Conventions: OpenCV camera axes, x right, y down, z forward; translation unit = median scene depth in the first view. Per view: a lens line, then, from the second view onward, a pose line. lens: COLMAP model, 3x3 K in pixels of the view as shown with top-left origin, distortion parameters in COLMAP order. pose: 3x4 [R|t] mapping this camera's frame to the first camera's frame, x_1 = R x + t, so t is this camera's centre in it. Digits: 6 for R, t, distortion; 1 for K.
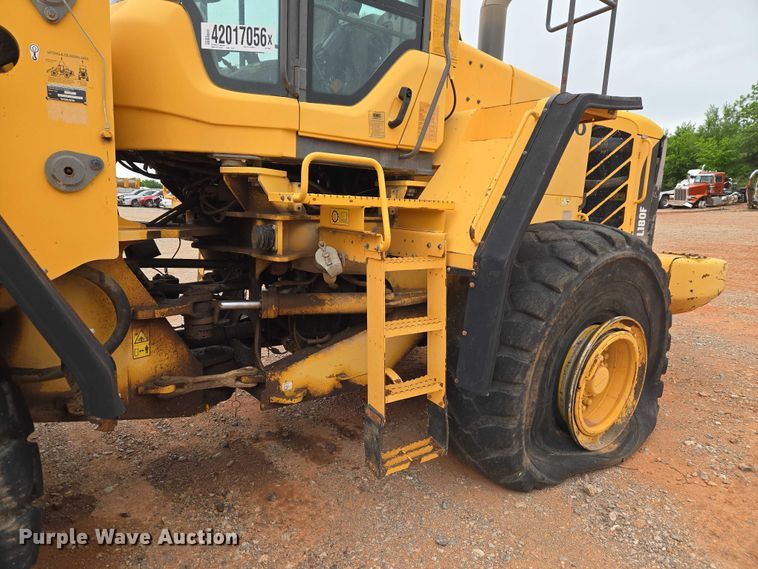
lens RADIAL K [[505.6, 0, 374.9], [0, 505.6, 286.6], [0, 0, 1]] dist [0.075848, -0.064656]
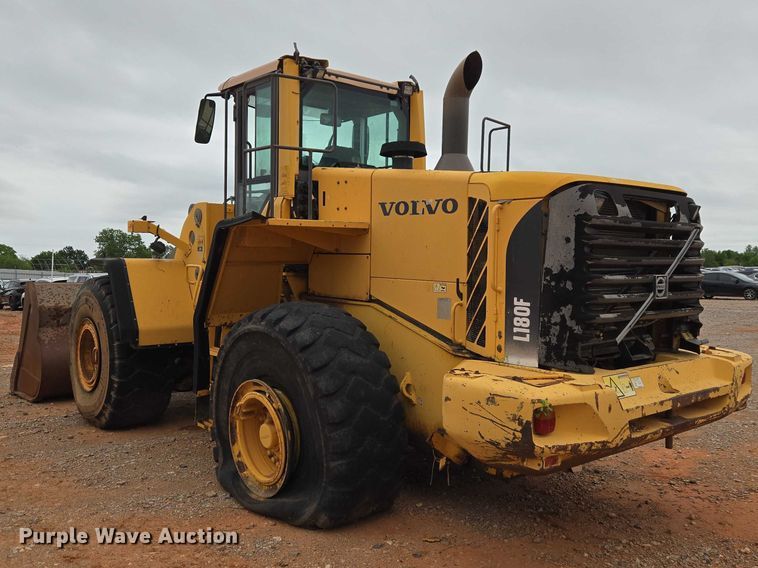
lens RADIAL K [[664.3, 0, 389.3], [0, 664.3, 268.0], [0, 0, 1]] dist [0.068159, -0.060551]
pose [[0.070335, -0.017661, -0.997367, 2.430847], [-0.167963, 0.985358, -0.029293, -0.245137], [0.983281, 0.169582, 0.066339, 1.344826]]
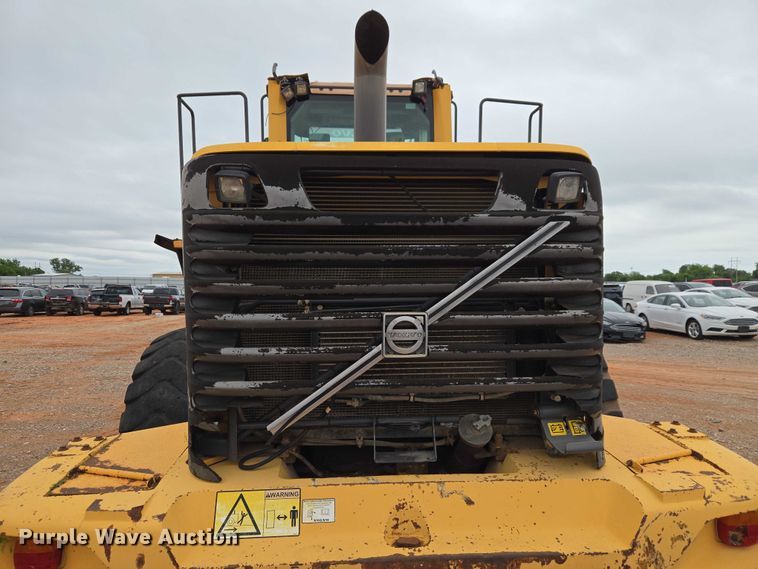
lens RADIAL K [[505.6, 0, 376.6], [0, 505.6, 293.6], [0, 0, 1]] dist [0.075848, -0.064656]
pose [[-0.536501, 0.003661, -0.843892, 1.449520], [-0.149212, 0.983824, 0.099129, -0.463649], [0.830604, 0.179102, -0.527276, 2.380227]]
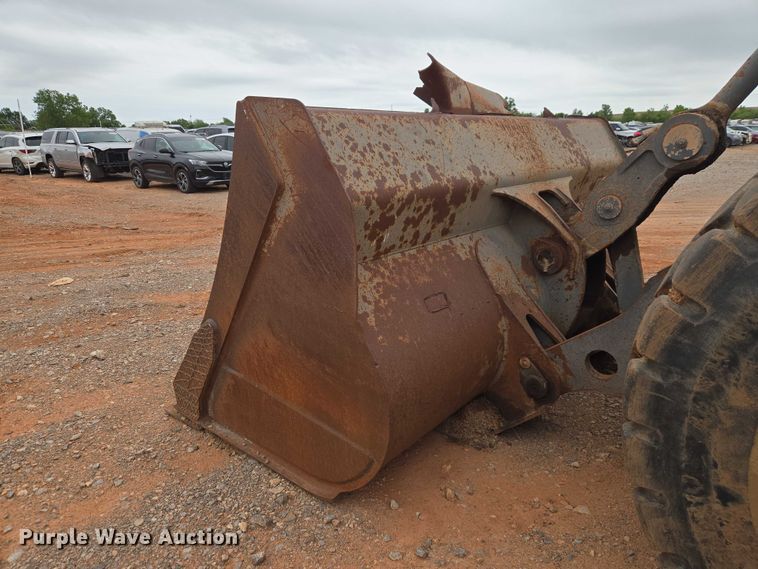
lens RADIAL K [[505.6, 0, 373.0], [0, 505.6, 288.8], [0, 0, 1]] dist [0.075848, -0.064656]
pose [[0.217931, 0.273028, -0.936996, -0.466488], [-0.157822, 0.957295, 0.242236, 0.100505], [0.963119, 0.095088, 0.251714, -0.280506]]
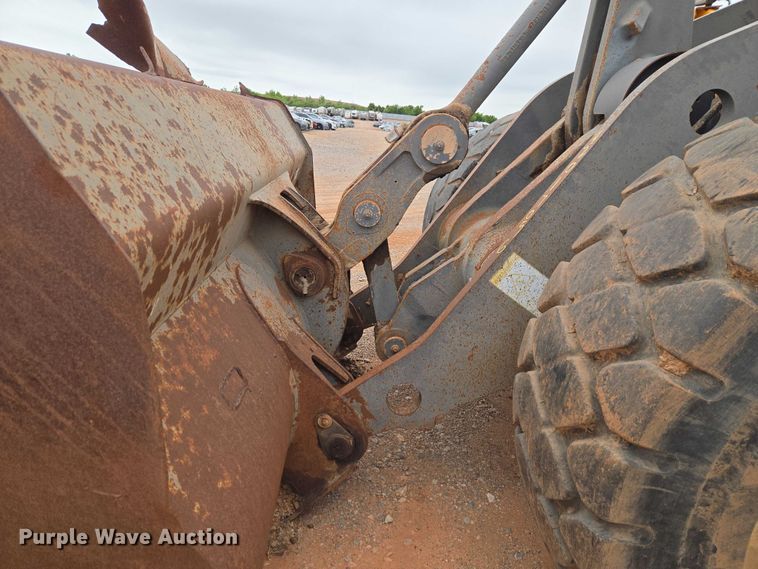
lens RADIAL K [[505.6, 0, 374.7], [0, 505.6, 286.2], [0, 0, 1]] dist [0.075848, -0.064656]
pose [[0.819768, 0.227857, -0.525416, -0.857708], [-0.167778, 0.972742, 0.160076, 0.097803], [0.547568, -0.043072, 0.835652, -0.322096]]
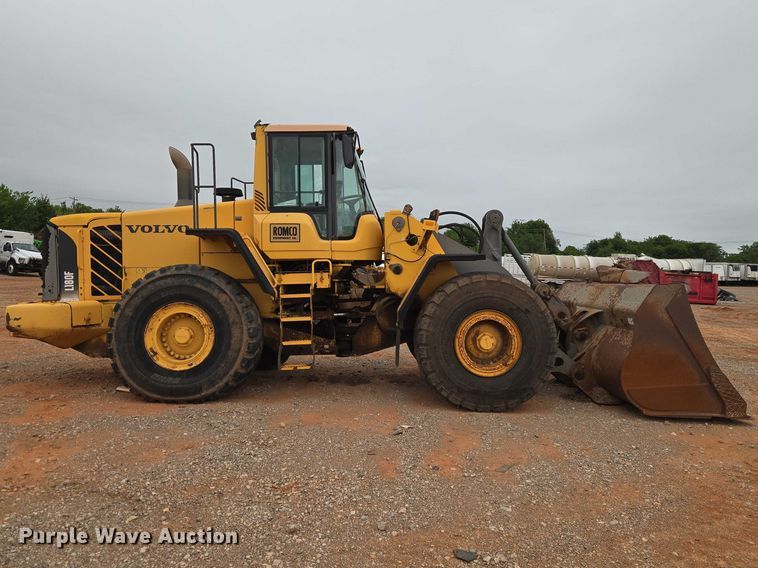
lens RADIAL K [[547.7, 0, 384.4], [0, 547.7, 281.3], [0, 0, 1]] dist [0.061142, -0.041315]
pose [[-0.806239, -0.032434, 0.590700, -2.452487], [0.070405, 0.986139, 0.150242, -0.625130], [-0.587385, 0.162720, -0.792781, 3.546367]]
